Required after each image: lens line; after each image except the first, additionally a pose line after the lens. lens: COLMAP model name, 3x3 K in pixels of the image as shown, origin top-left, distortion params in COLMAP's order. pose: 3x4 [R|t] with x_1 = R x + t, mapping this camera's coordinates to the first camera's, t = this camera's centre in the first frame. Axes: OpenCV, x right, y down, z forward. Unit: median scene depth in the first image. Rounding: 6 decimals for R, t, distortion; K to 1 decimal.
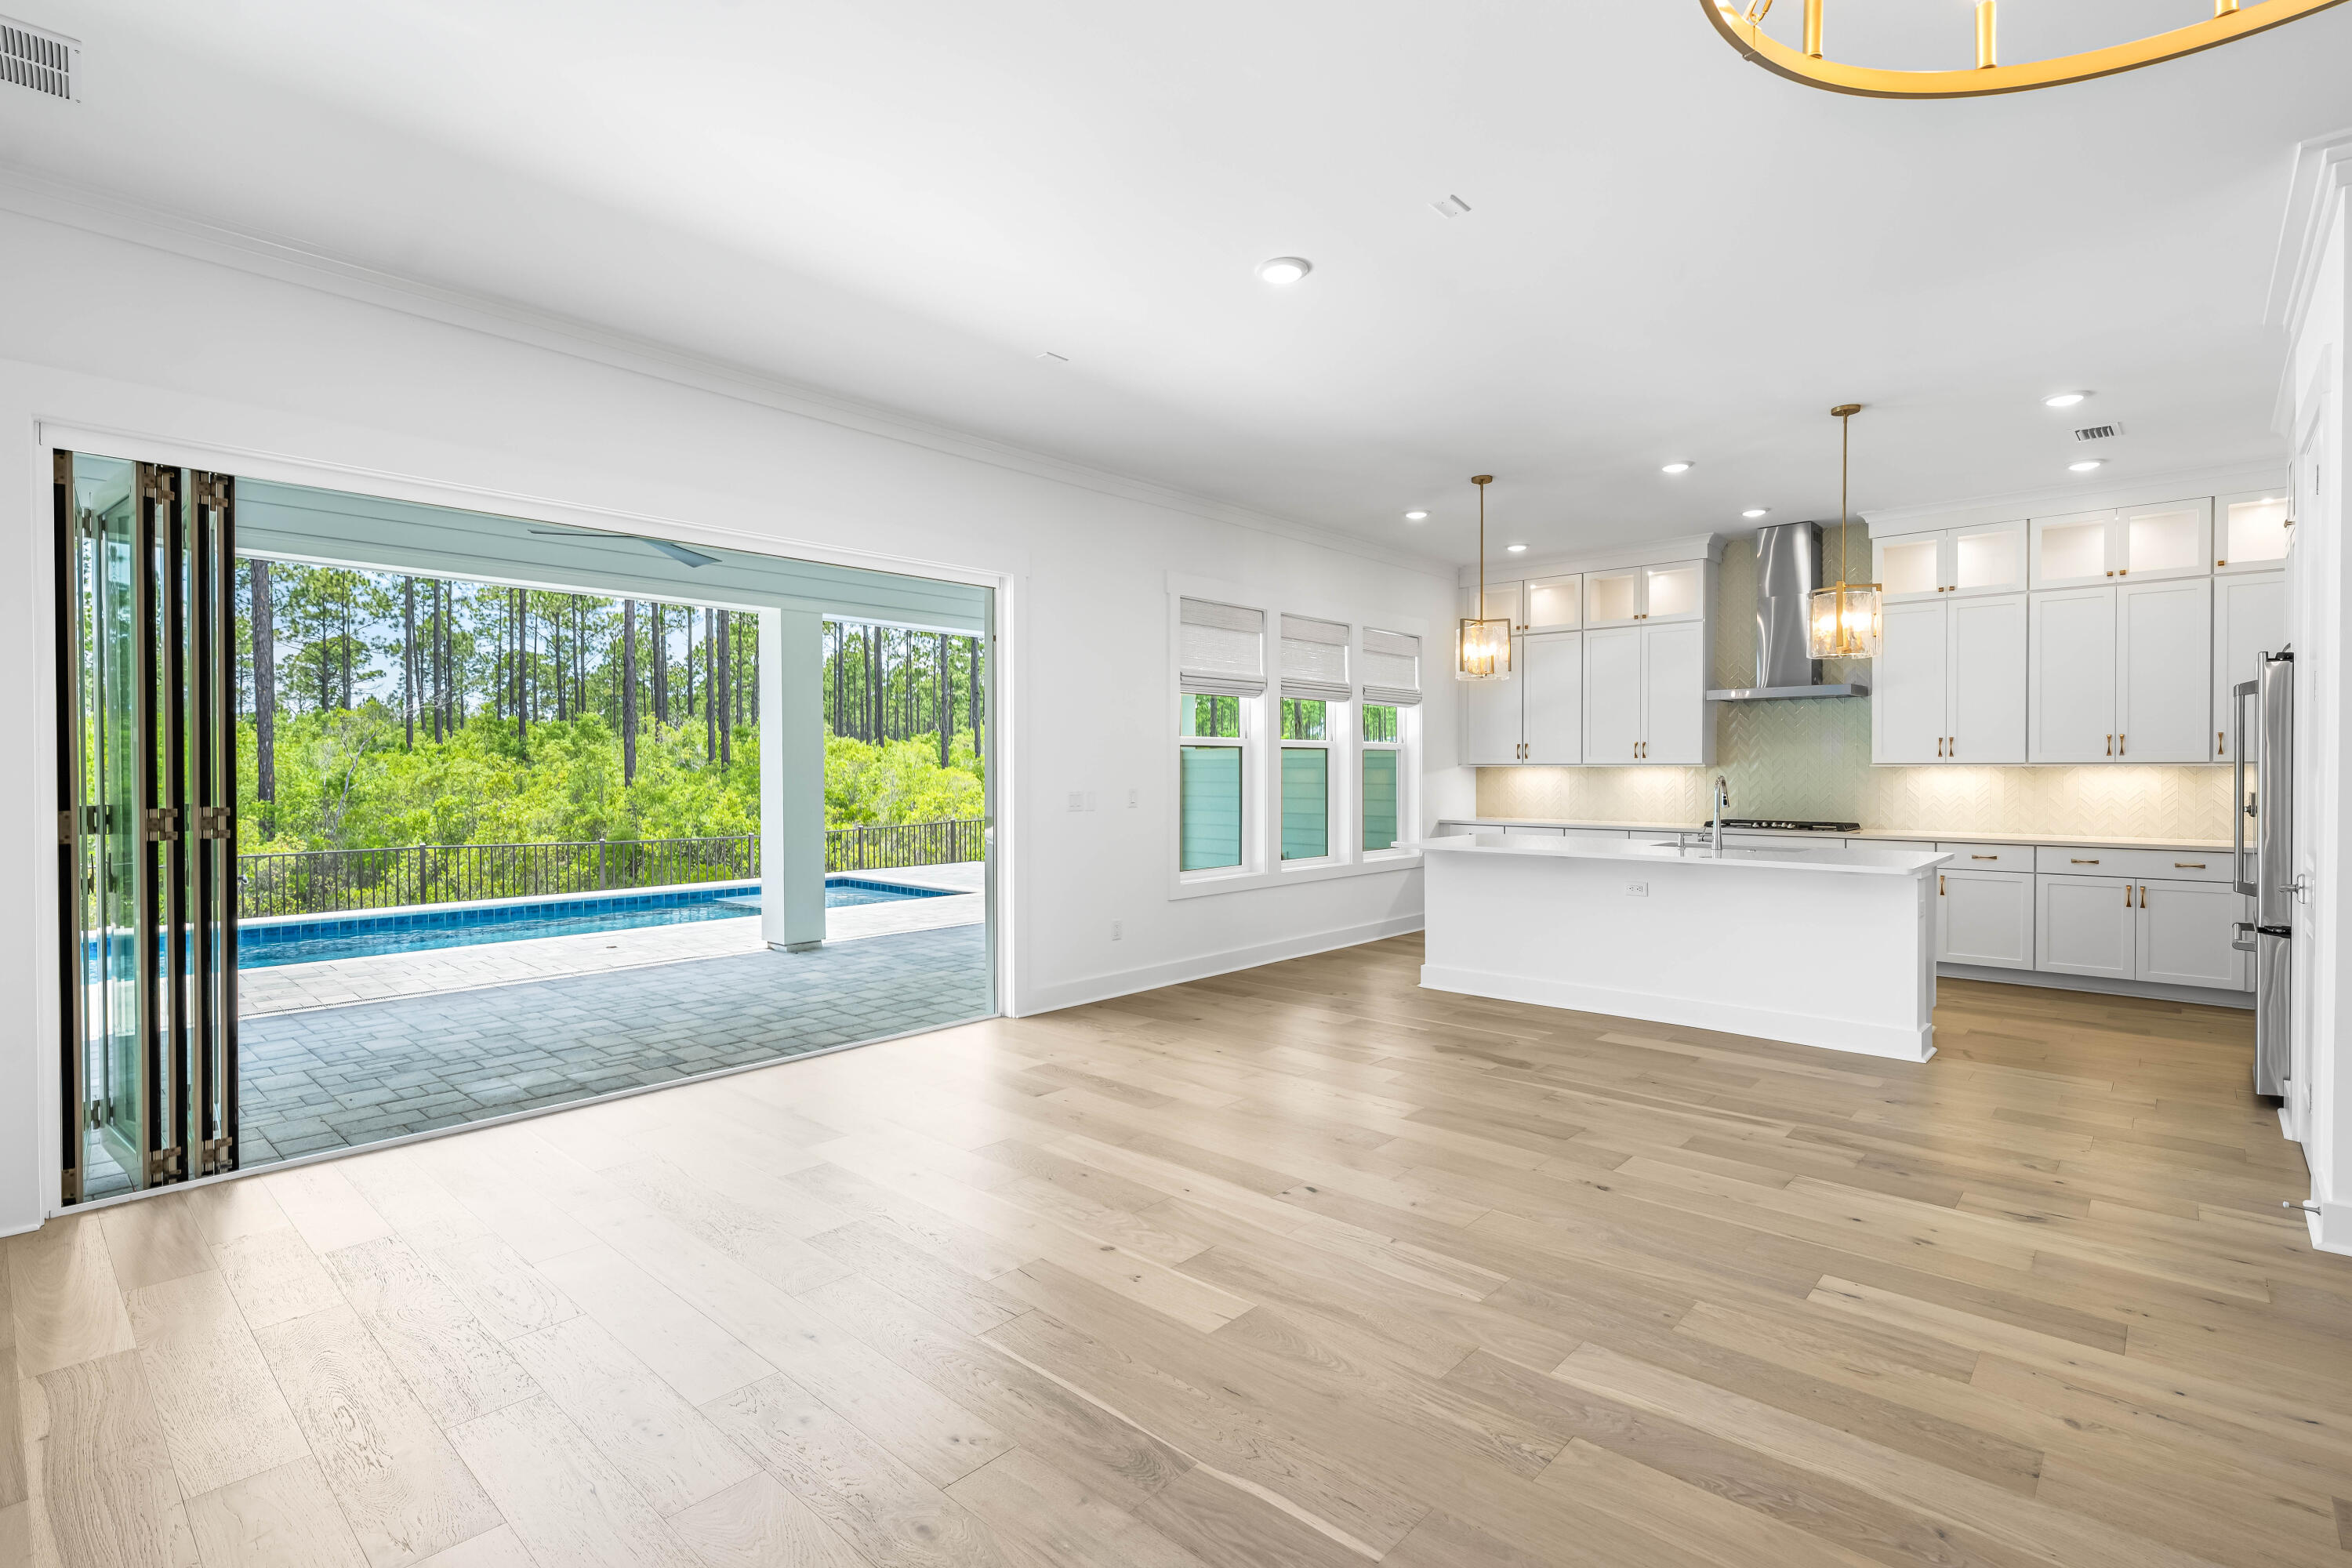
lens RADIAL K [[1106.7, 0, 1176.0], [0, 1106.7, 784.0], [0, 0, 1]] dist [0.000872, 0.000606]
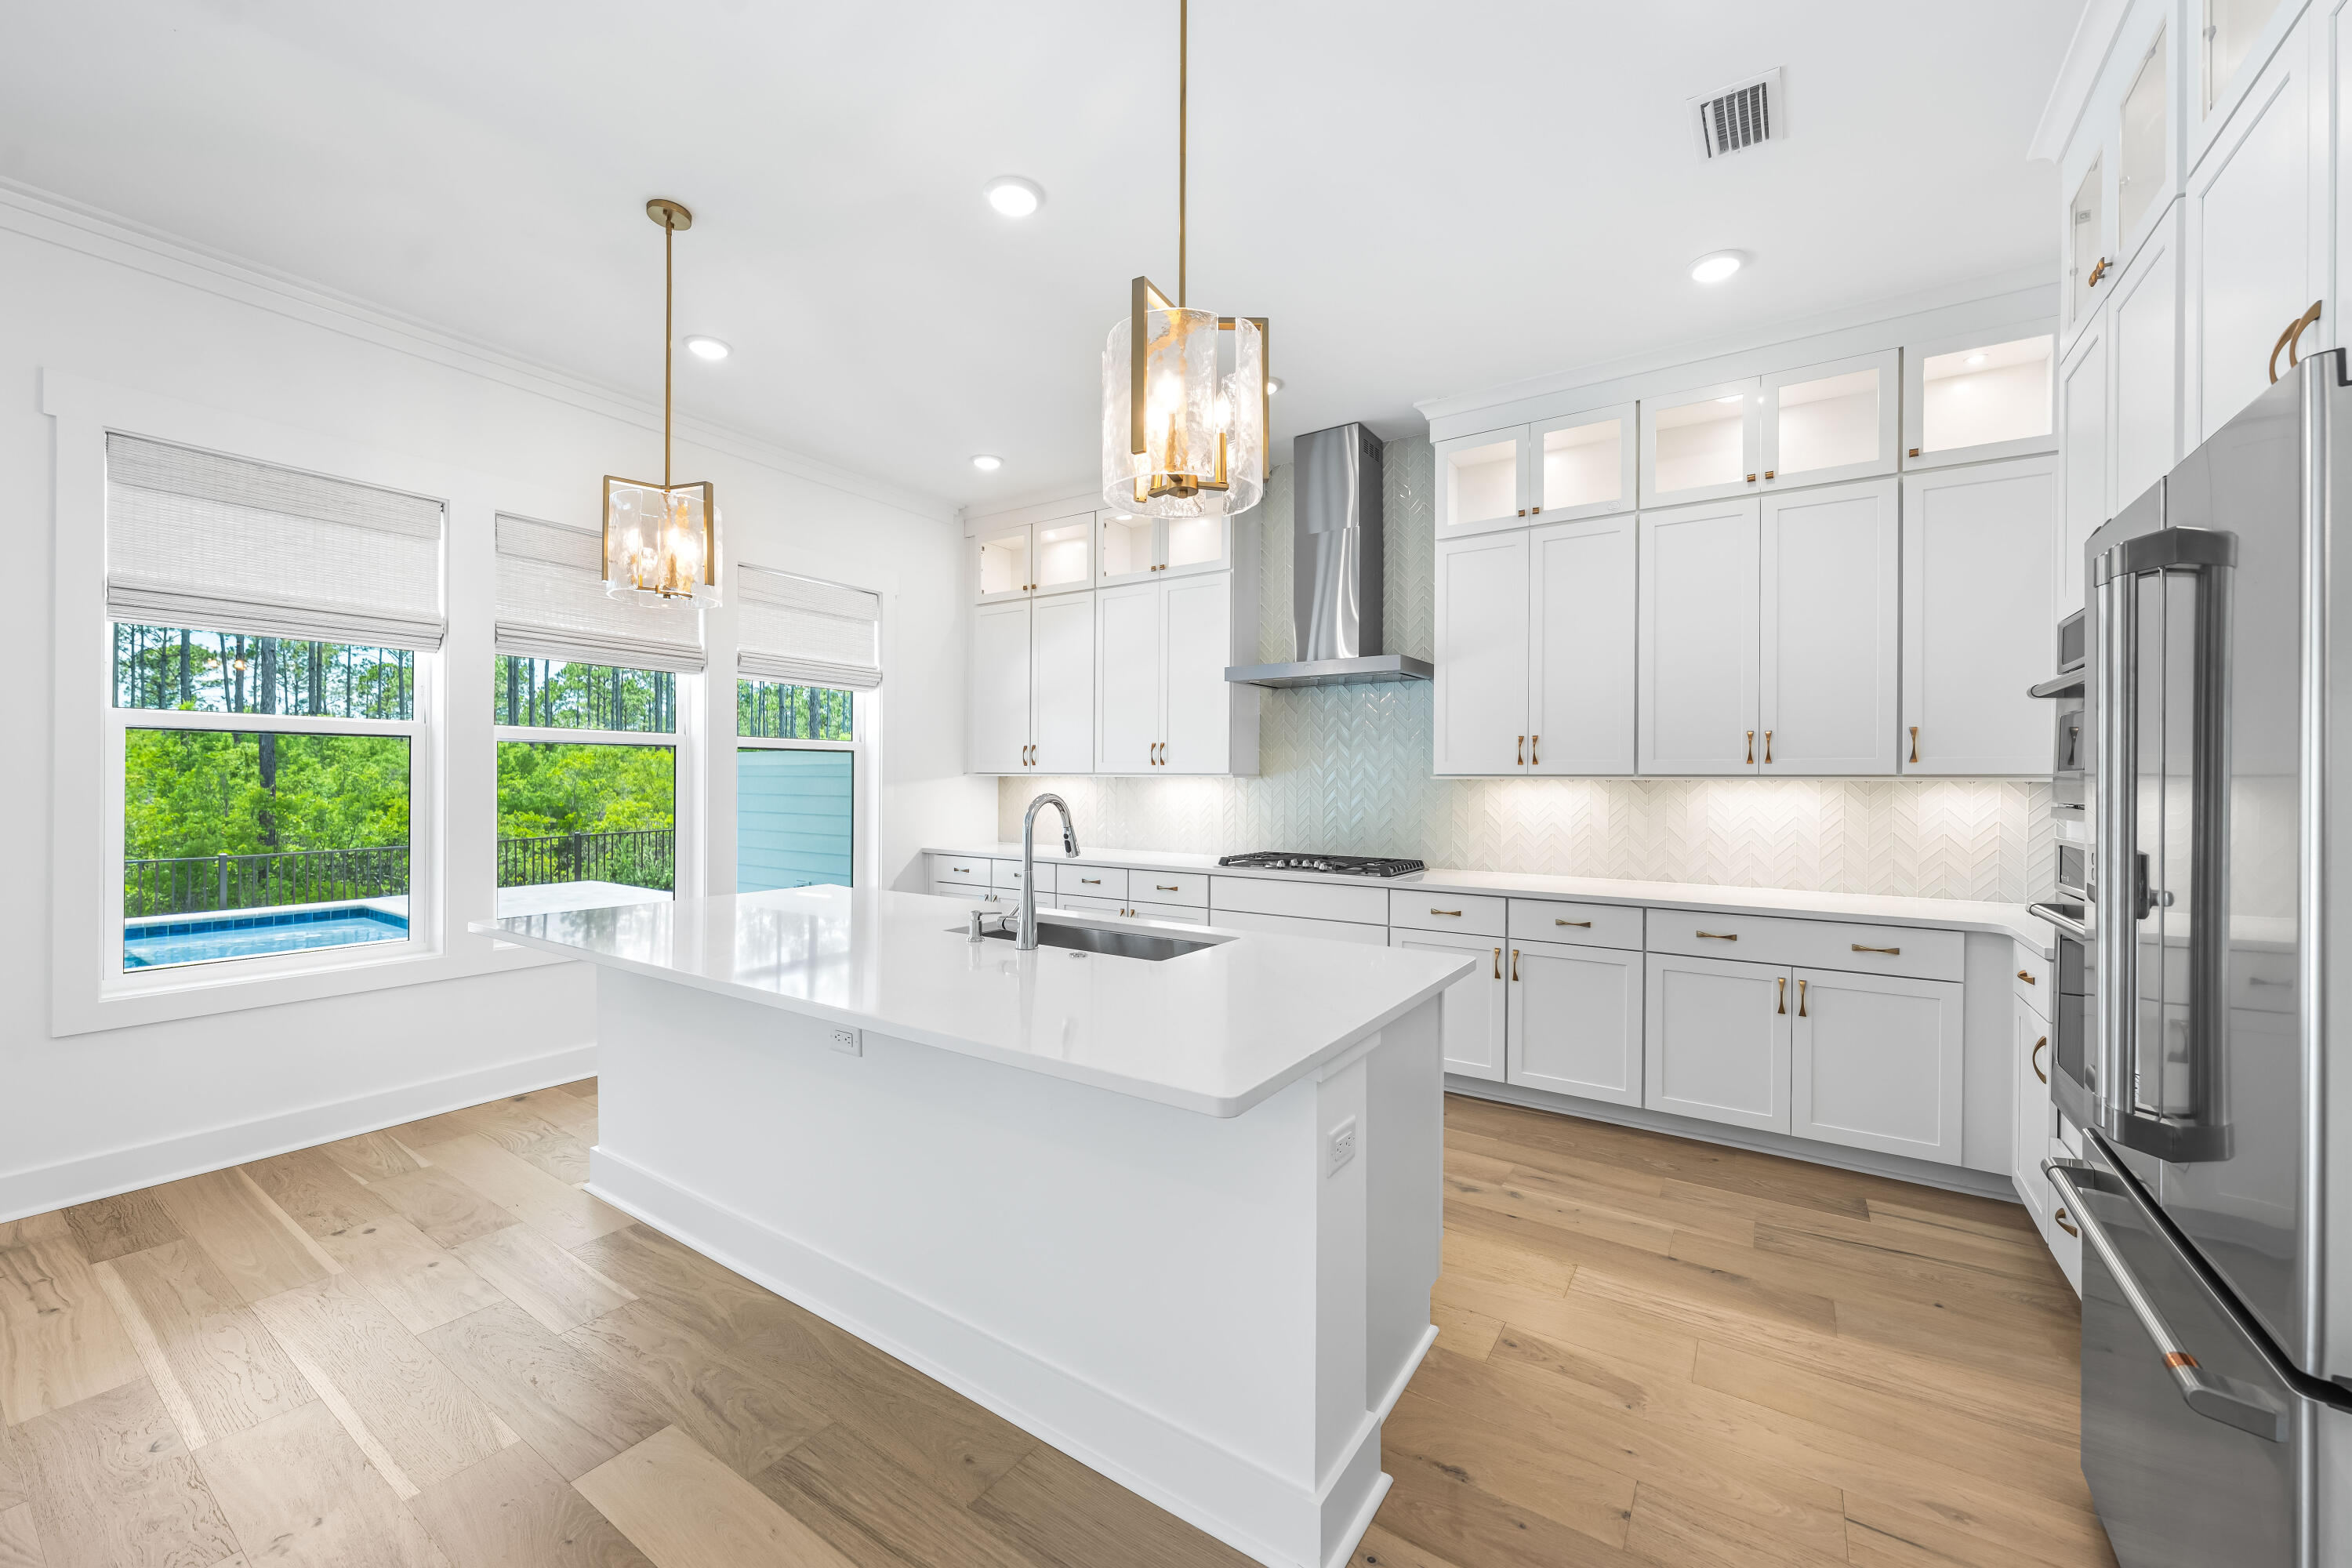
lens RADIAL K [[907.2, 0, 1176.0], [0, 907.2, 784.0], [0, 0, 1]] dist [-0.000062, -0.000120]
pose [[0.988223, 0.006825, 0.152866, 0.457304], [-0.005382, 0.999937, -0.009853, -0.007484], [-0.152924, 0.008914, 0.988198, 0.560701]]
